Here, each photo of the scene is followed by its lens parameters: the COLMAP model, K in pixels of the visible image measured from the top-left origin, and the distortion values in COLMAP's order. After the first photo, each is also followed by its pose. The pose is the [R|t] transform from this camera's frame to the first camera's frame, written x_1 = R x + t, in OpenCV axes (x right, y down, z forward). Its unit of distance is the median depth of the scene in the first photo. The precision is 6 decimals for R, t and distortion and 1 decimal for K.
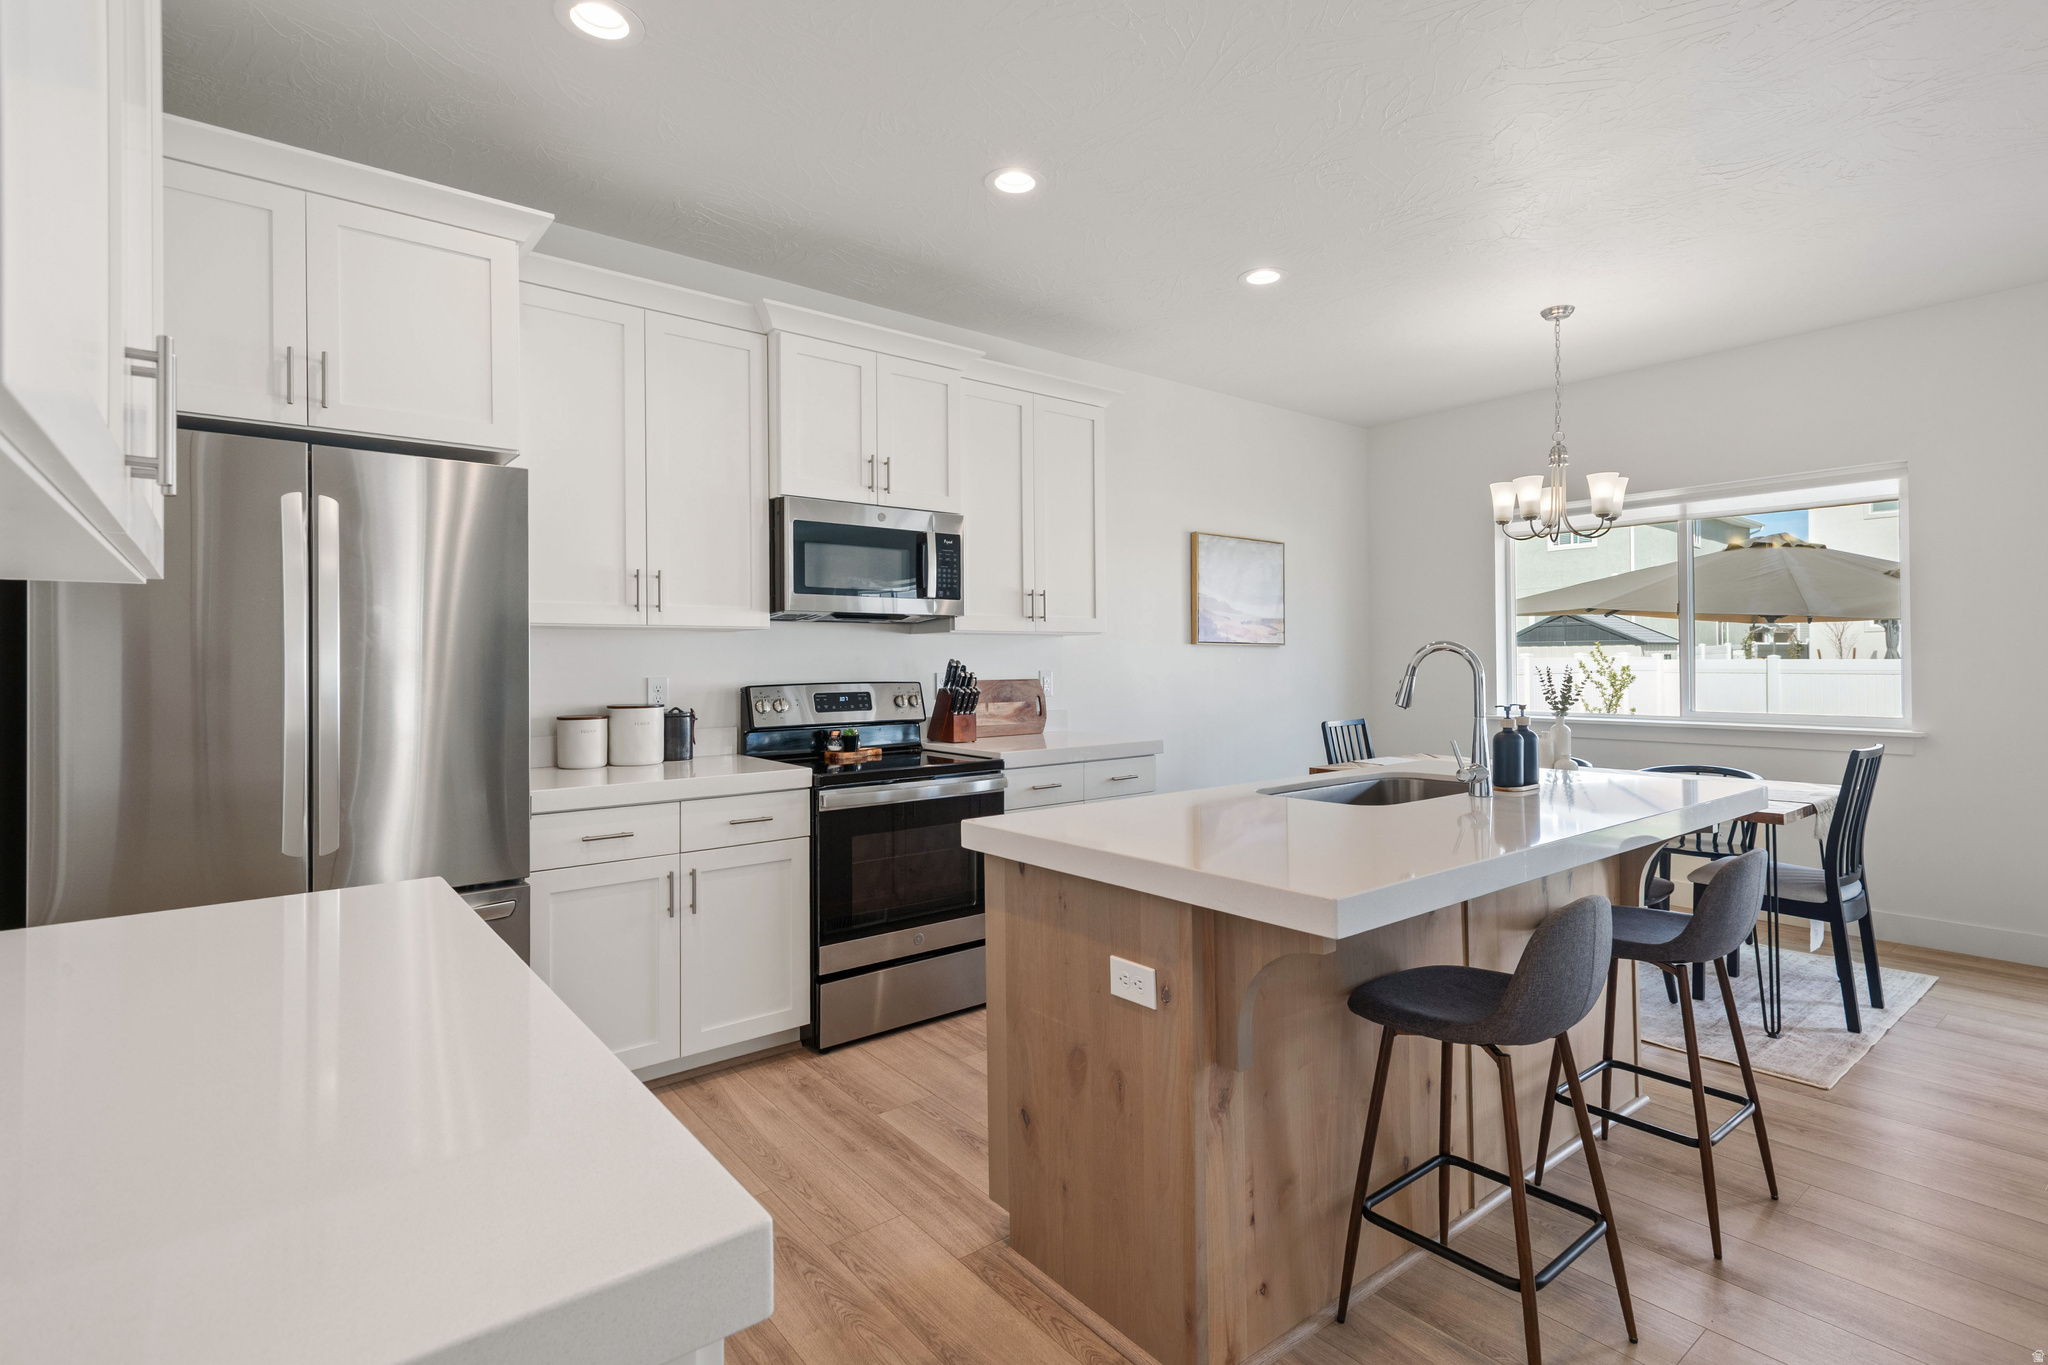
lens RADIAL K [[966.8, 0, 1029.7], [0, 966.8, 679.3], [0, 0, 1]] dist [0.013092, -0.003655]
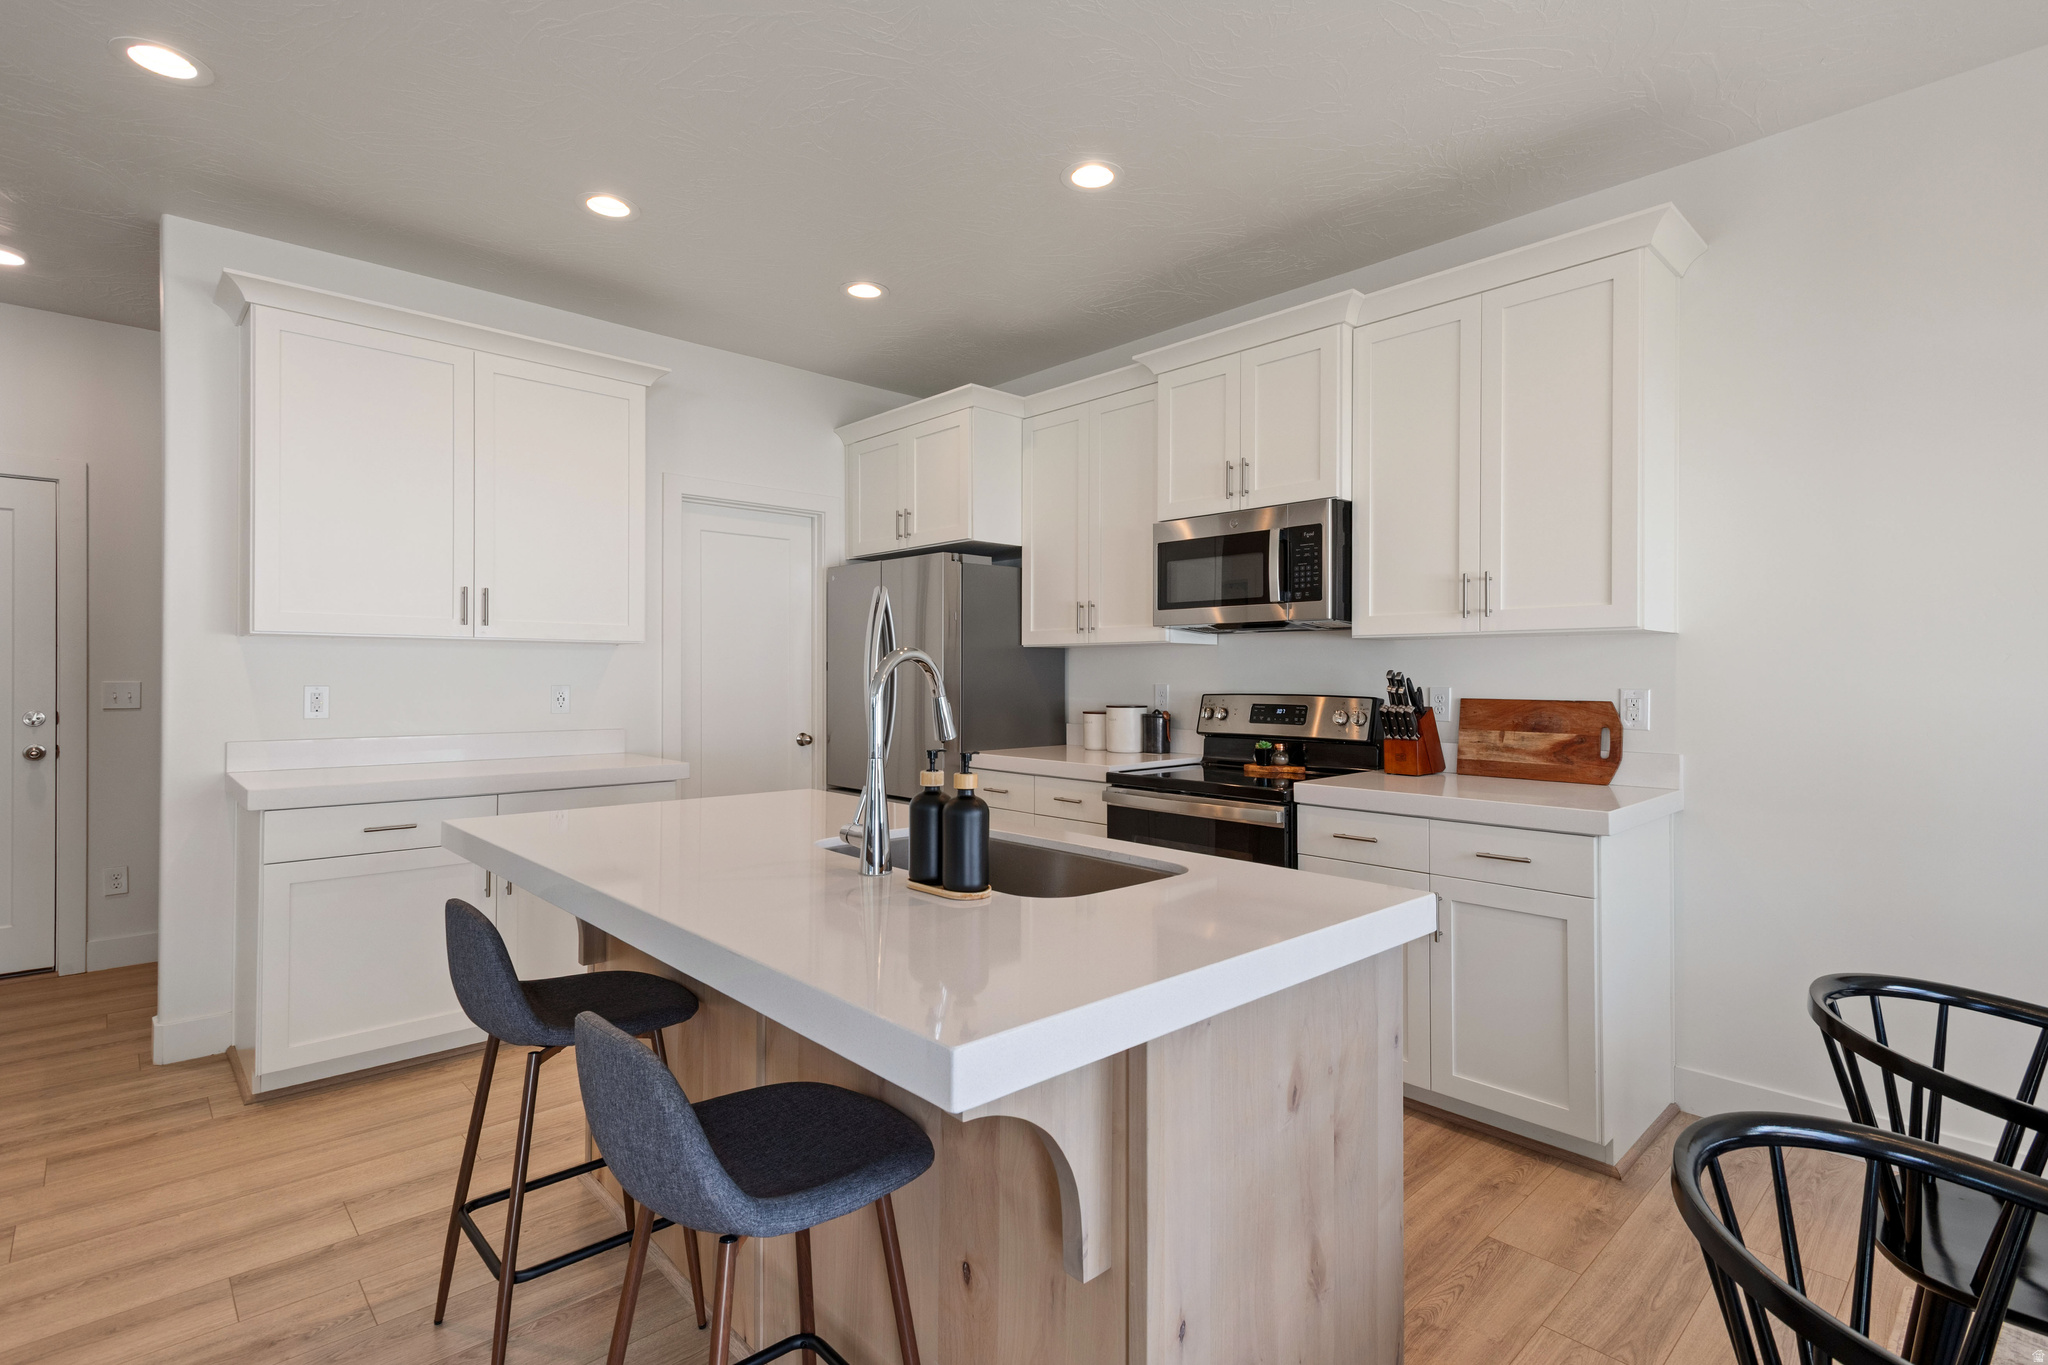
lens RADIAL K [[966.8, 0, 1028.1], [0, 966.8, 673.4], [0, 0, 1]] dist [0.013092, -0.003655]
pose [[0.095058, 0.004927, -0.995460, 0.680410], [-0.019944, 0.999796, 0.003044, -0.013822], [0.995272, 0.019565, 0.095137, 0.607152]]
